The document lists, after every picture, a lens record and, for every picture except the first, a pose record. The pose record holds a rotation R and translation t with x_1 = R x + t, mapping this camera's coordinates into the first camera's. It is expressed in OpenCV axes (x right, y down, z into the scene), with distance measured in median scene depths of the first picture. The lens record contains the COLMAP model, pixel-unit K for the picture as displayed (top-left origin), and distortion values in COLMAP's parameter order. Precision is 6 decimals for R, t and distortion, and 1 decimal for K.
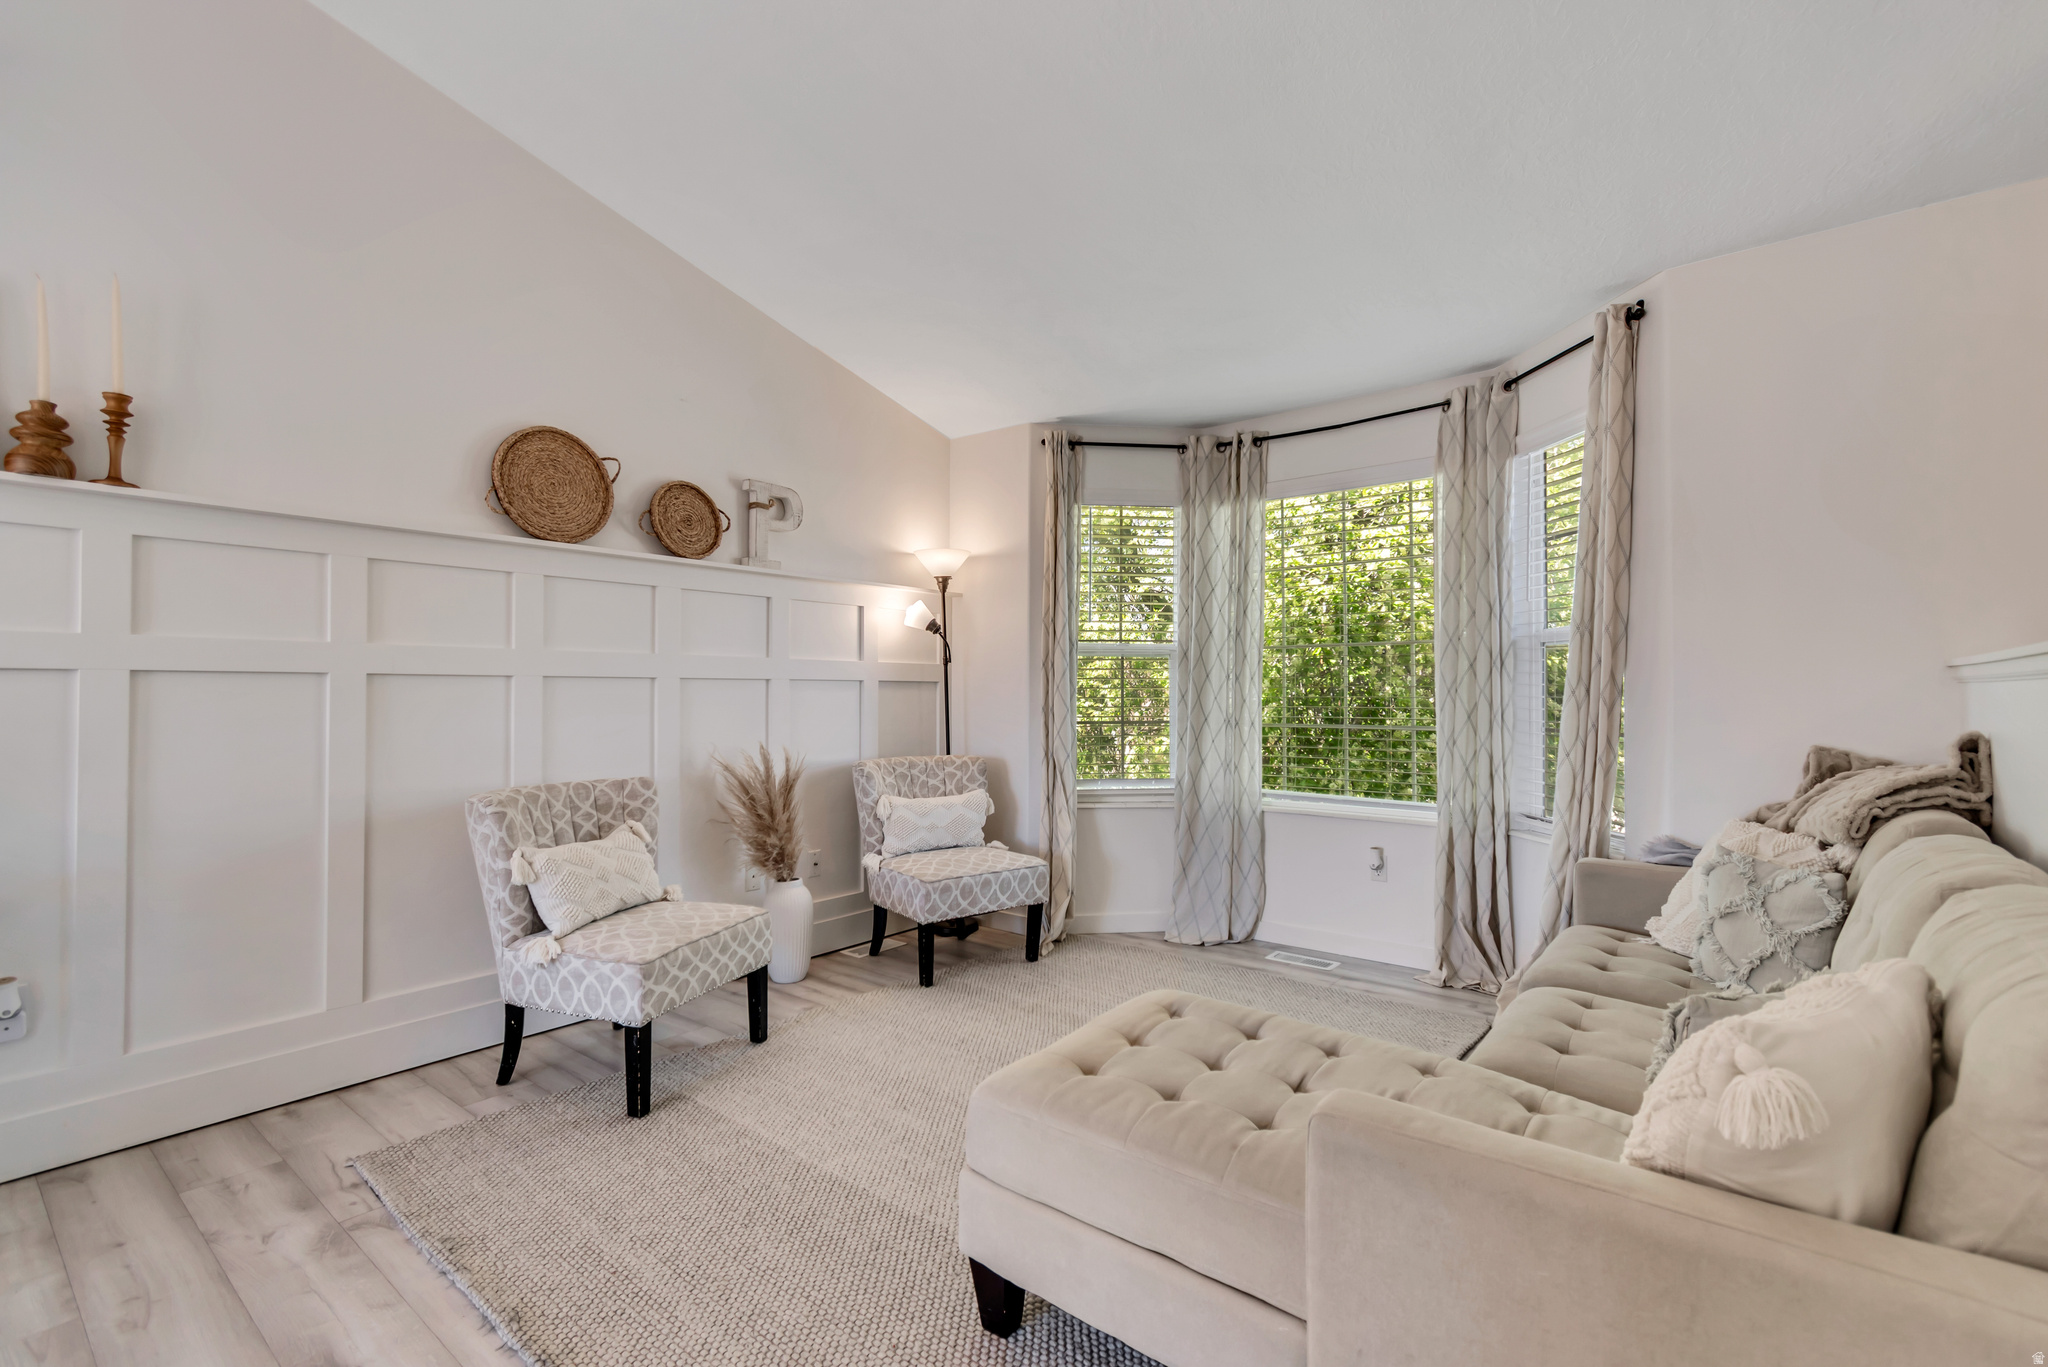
lens RADIAL K [[916.3, 0, 1024.8], [0, 916.3, 677.3], [0, 0, 1]] dist [0.001337, -0.000389]
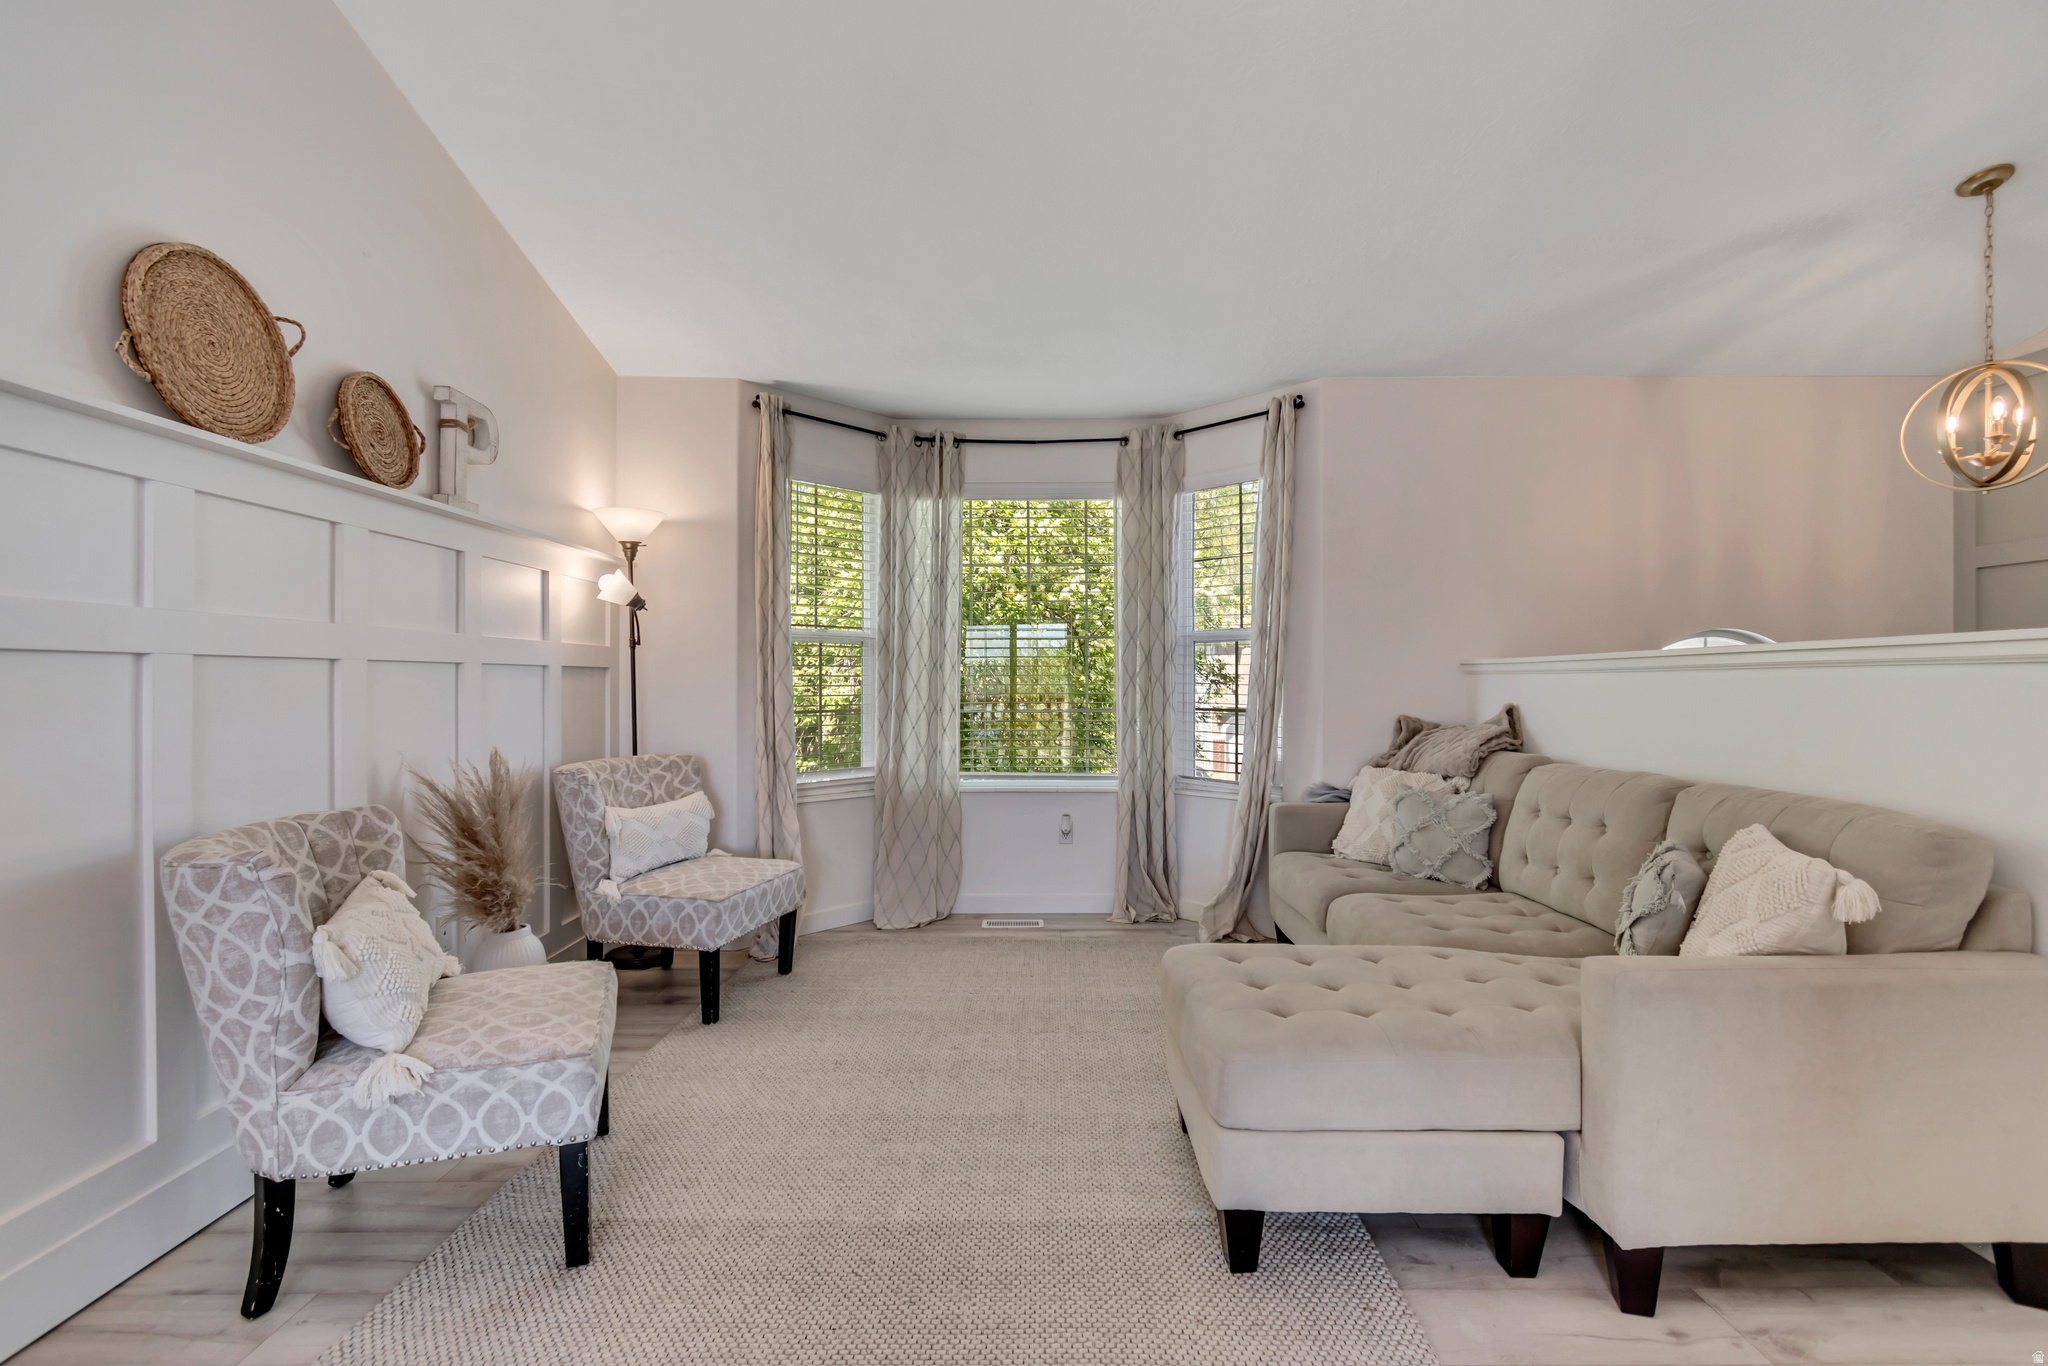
lens RADIAL K [[918.1, 0, 1028.2], [0, 918.1, 678.6], [0, 0, 1]] dist [0.006357, -0.004719]
pose [[0.776661, 0.000701, 0.629919, -0.391143], [-0.009957, 0.999888, 0.011164, 0.001941], [-0.629841, -0.014942, 0.776581, 0.139397]]
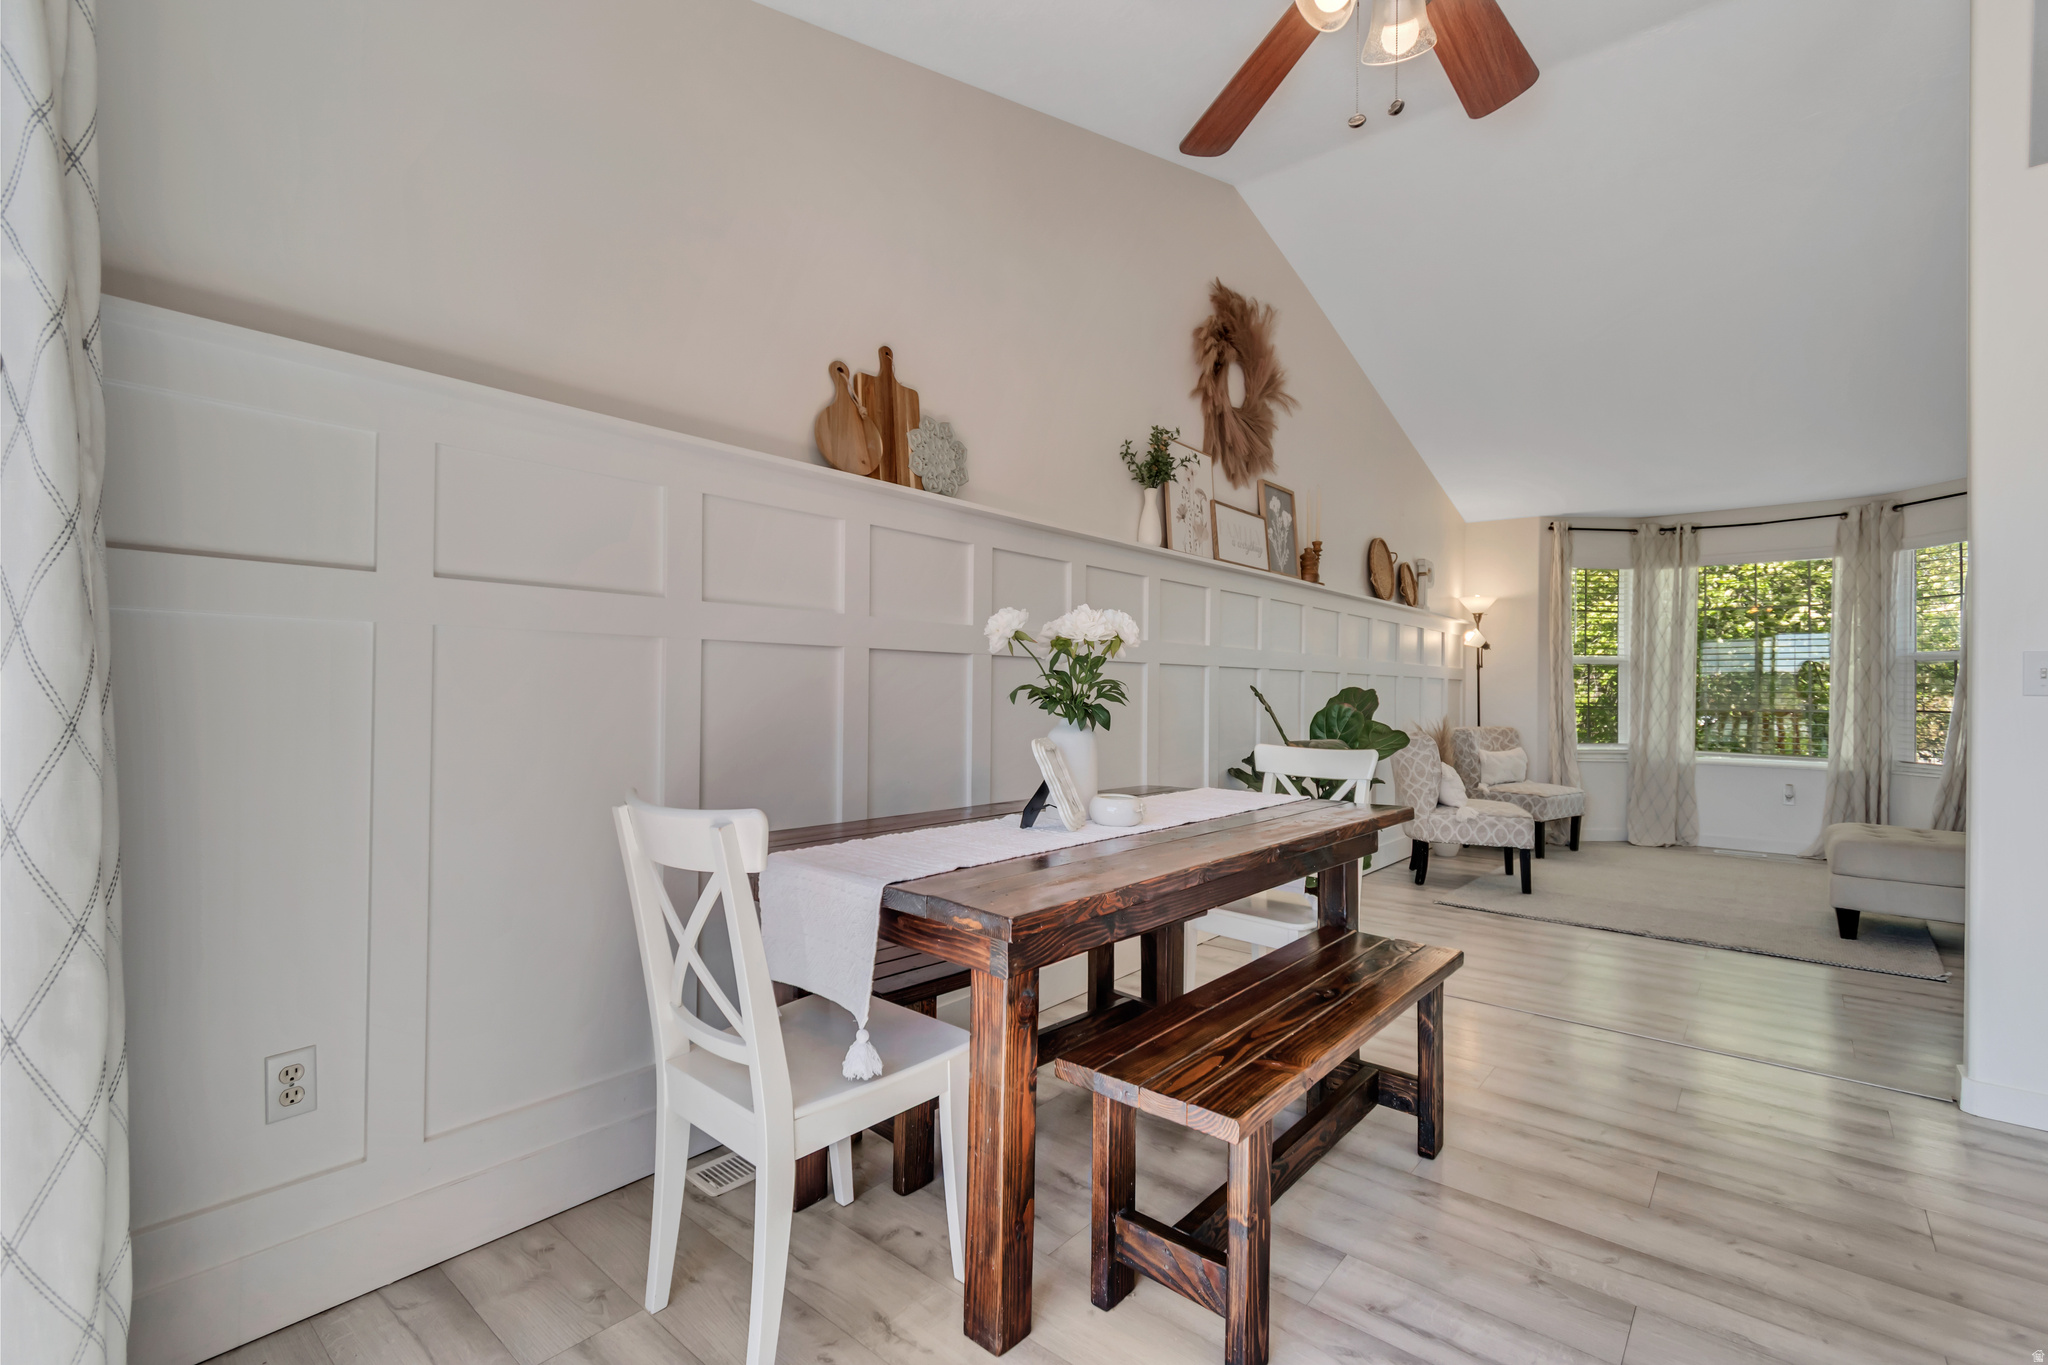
lens RADIAL K [[903.3, 0, 1026.7], [0, 903.3, 683.1], [0, 0, 1]] dist [-0.000242, -0.000863]
pose [[0.999580, 0.010670, -0.026950, -0.952568], [-0.010430, 0.999905, 0.009019, 0.005255], [0.027044, -0.008734, 0.999596, -0.656452]]
